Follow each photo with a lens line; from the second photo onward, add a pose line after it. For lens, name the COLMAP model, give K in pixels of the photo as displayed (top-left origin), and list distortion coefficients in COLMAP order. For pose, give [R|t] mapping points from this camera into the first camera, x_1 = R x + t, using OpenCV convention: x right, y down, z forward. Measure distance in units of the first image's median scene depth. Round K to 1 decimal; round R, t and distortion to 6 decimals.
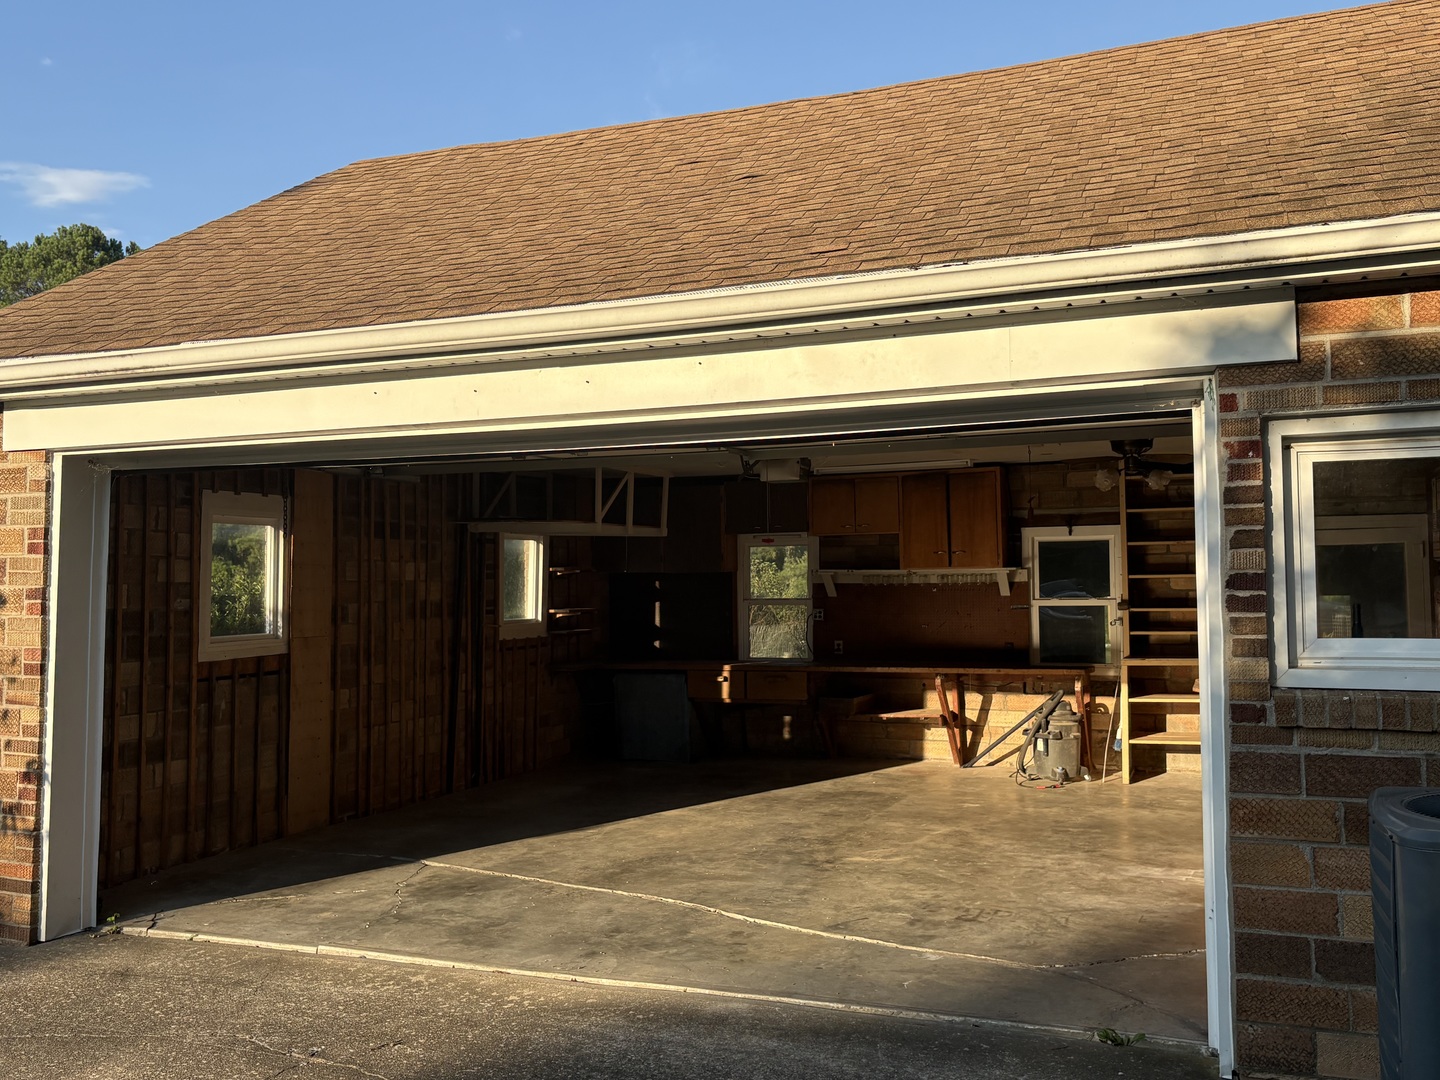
lens RADIAL K [[1332.6, 0, 722.9], [0, 1332.6, 557.3], [0, 0, 1]] dist [0.070310, -0.012911]
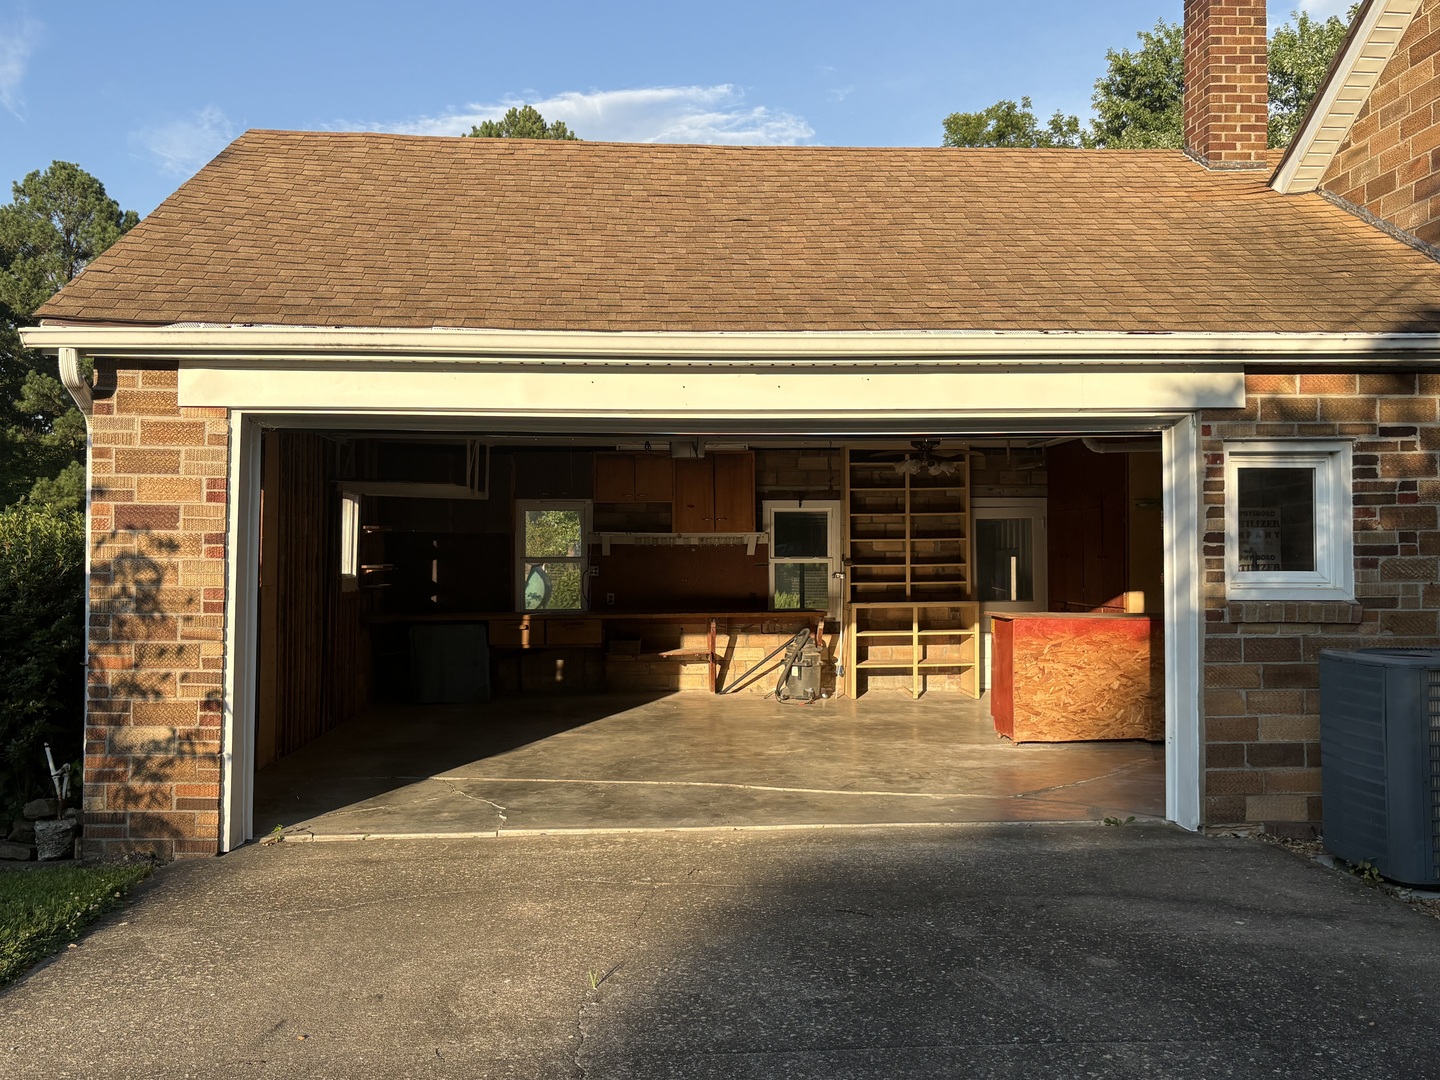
lens RADIAL K [[1332.6, 0, 722.9], [0, 1332.6, 557.3], [0, 0, 1]] dist [0.070310, -0.012911]
pose [[0.892960, 0.006872, 0.450084, -0.617498], [-0.016664, 0.999703, 0.017796, 0.015498], [-0.449828, -0.023392, 0.892809, -0.152160]]
